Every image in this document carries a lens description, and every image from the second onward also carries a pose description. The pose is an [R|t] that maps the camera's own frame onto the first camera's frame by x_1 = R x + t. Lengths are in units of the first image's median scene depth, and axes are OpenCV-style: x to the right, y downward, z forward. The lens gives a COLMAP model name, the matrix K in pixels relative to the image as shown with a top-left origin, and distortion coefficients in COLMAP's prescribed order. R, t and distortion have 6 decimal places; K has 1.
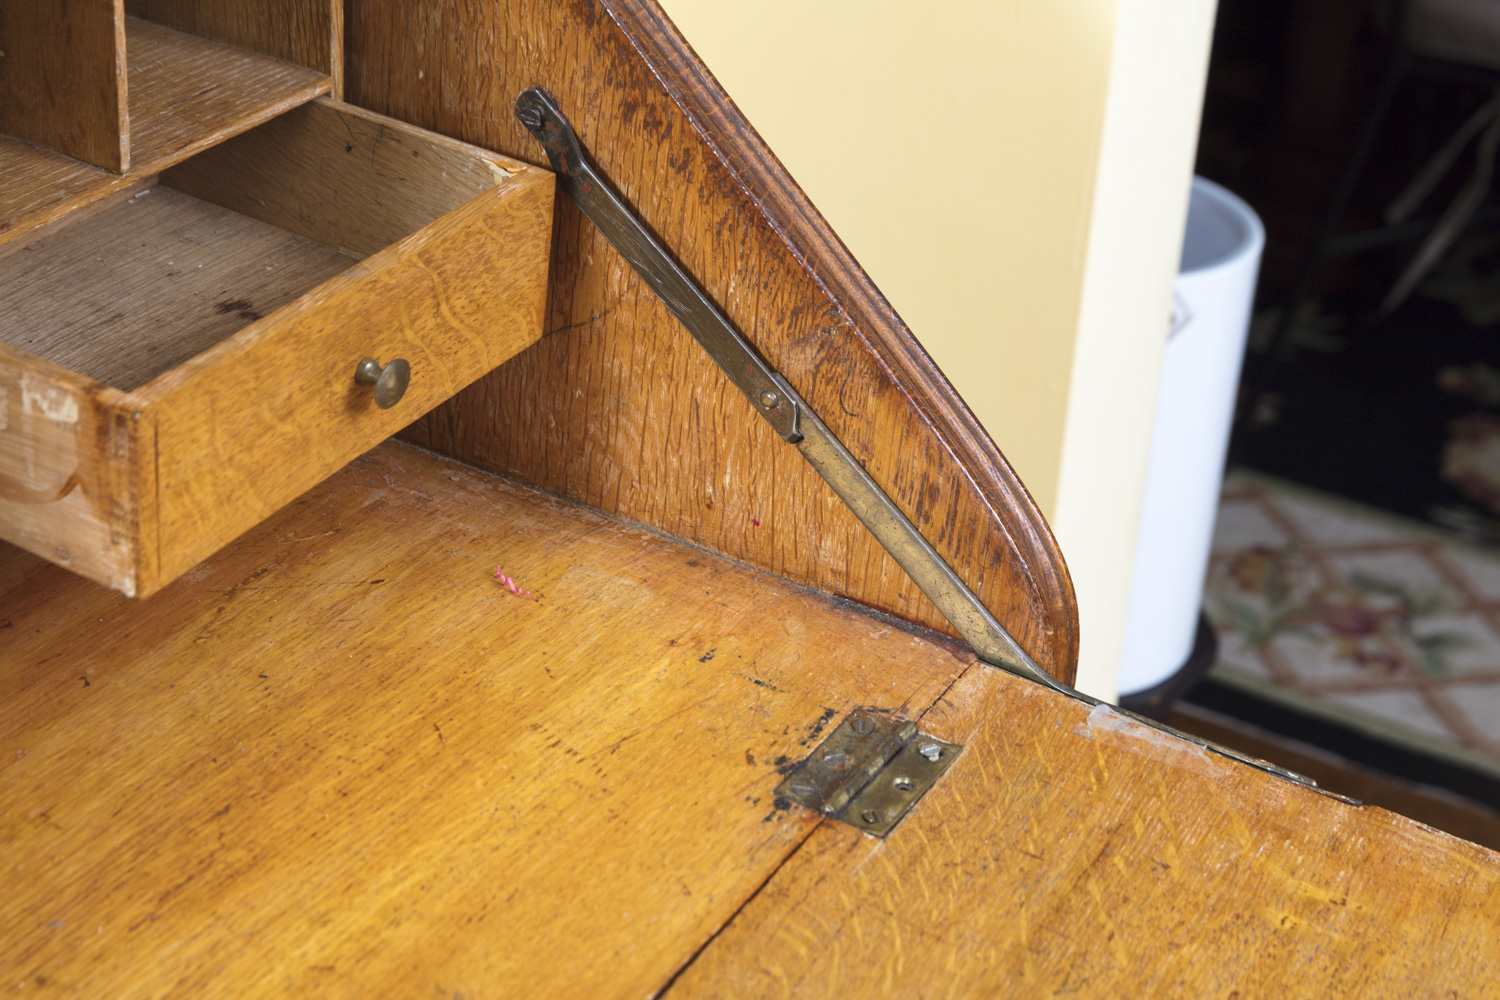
lens RADIAL K [[2687.9, 0, 740.5], [0, 2687.9, 486.1], [0, 0, 1]] dist [-0.043242, 0.000000]
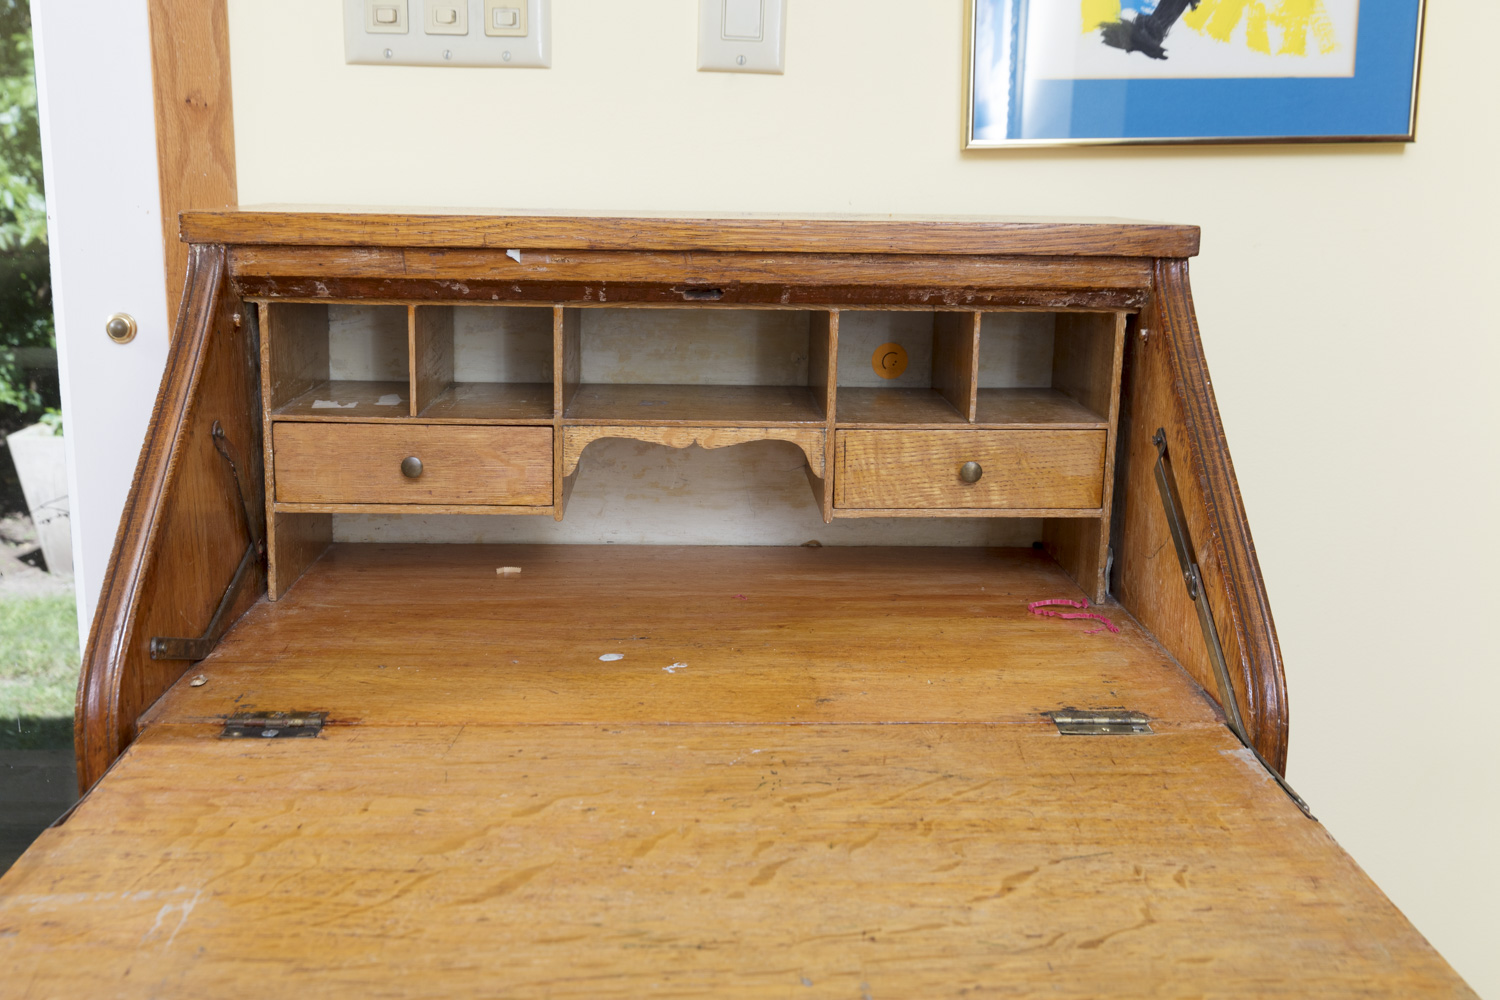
lens RADIAL K [[1524.4, 0, 750.3], [0, 1524.4, 491.1], [0, 0, 1]] dist [0.006514, 0.000000]
pose [[0.525461, 0.112381, -0.843363, 0.802468], [-0.398511, 0.908291, -0.127262, 0.187720], [0.751717, 0.402961, 0.522057, 0.143317]]
